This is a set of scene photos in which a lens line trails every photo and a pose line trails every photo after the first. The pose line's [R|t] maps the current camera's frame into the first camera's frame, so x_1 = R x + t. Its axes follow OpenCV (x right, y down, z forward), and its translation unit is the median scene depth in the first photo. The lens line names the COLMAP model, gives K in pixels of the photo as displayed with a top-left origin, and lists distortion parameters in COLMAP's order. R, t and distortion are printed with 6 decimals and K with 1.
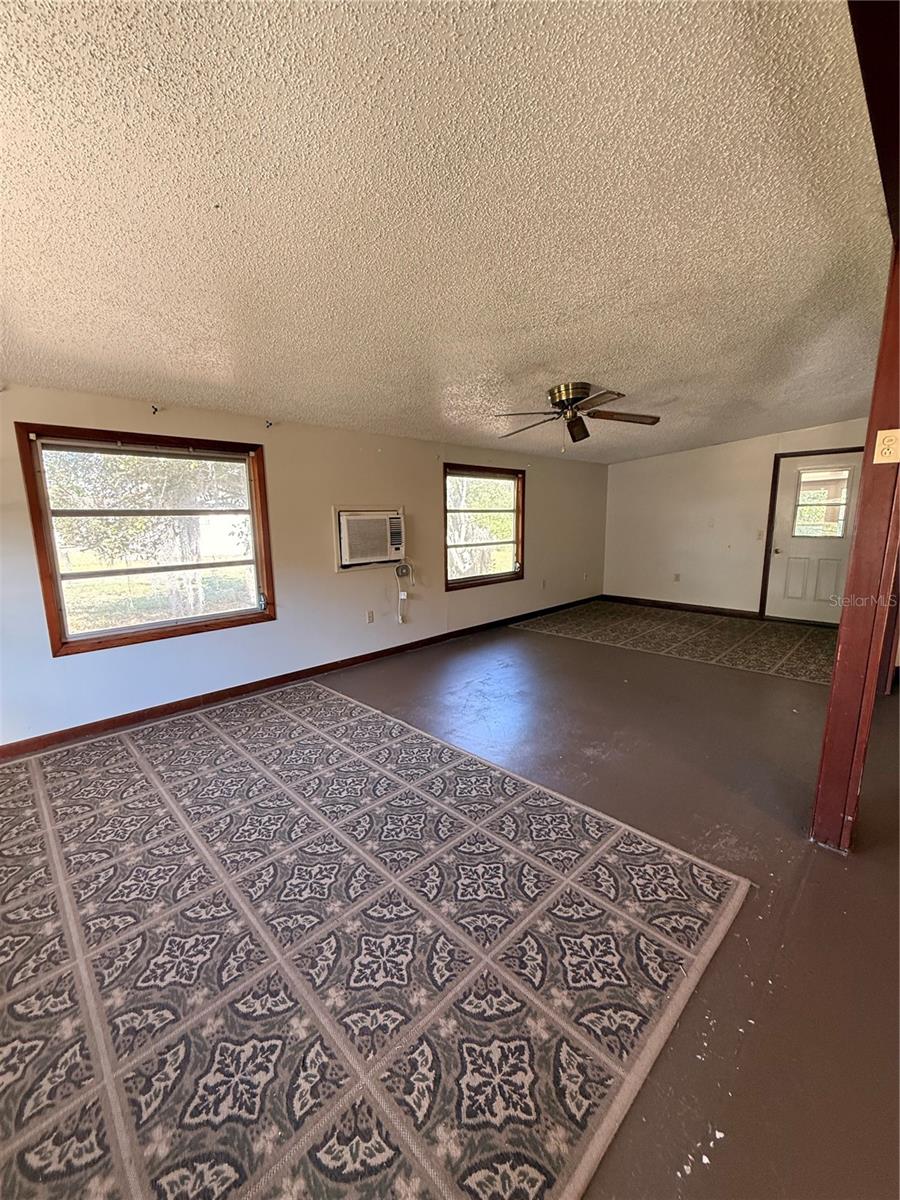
lens RADIAL K [[478.5, 0, 450.0], [0, 478.5, 600.0], [0, 0, 1]] dist [0.000020, 0.000377]
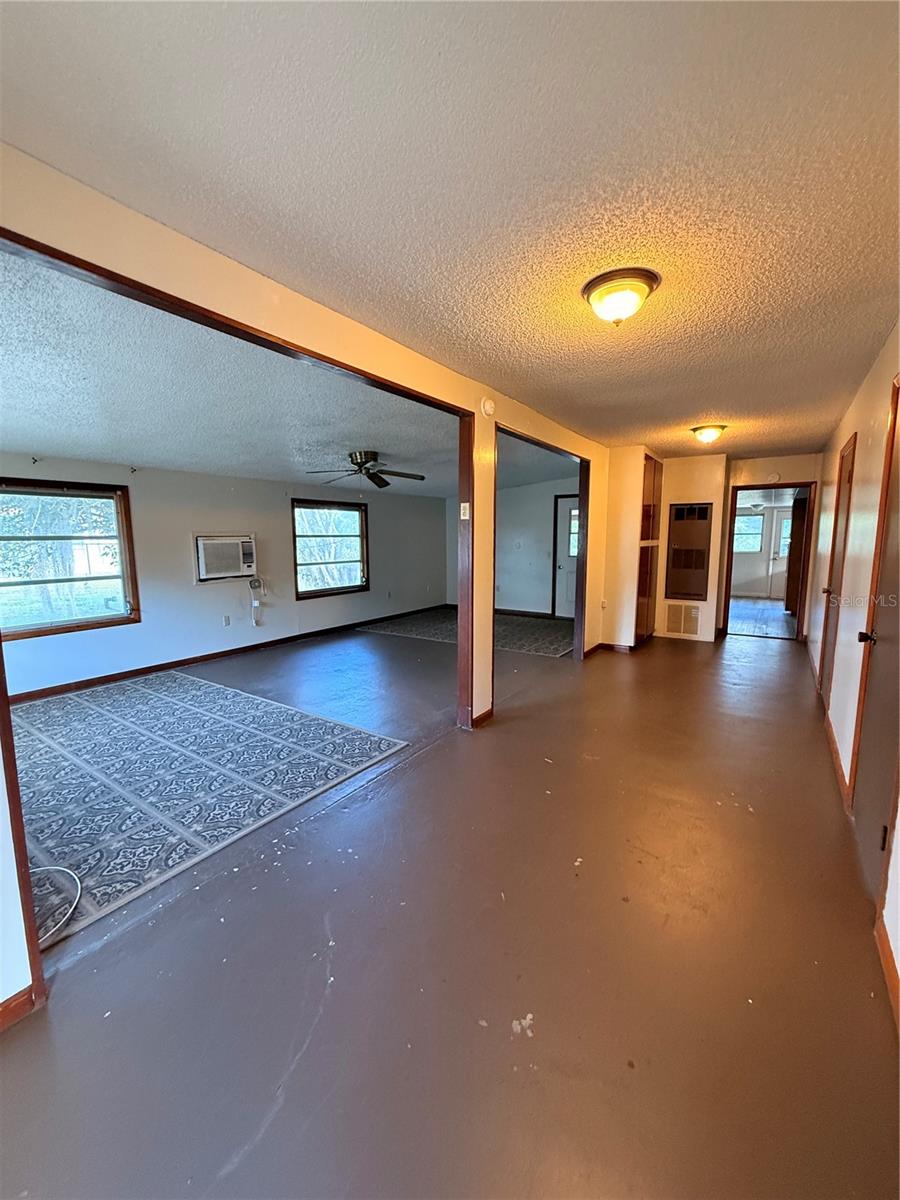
lens RADIAL K [[478.5, 0, 450.0], [0, 478.5, 600.0], [0, 0, 1]] dist [0.000020, 0.000377]
pose [[0.982409, -0.017008, 0.185967, 0.186734], [0.024597, 0.998953, -0.038579, 0.046949], [-0.185117, 0.042474, 0.981798, -0.358191]]
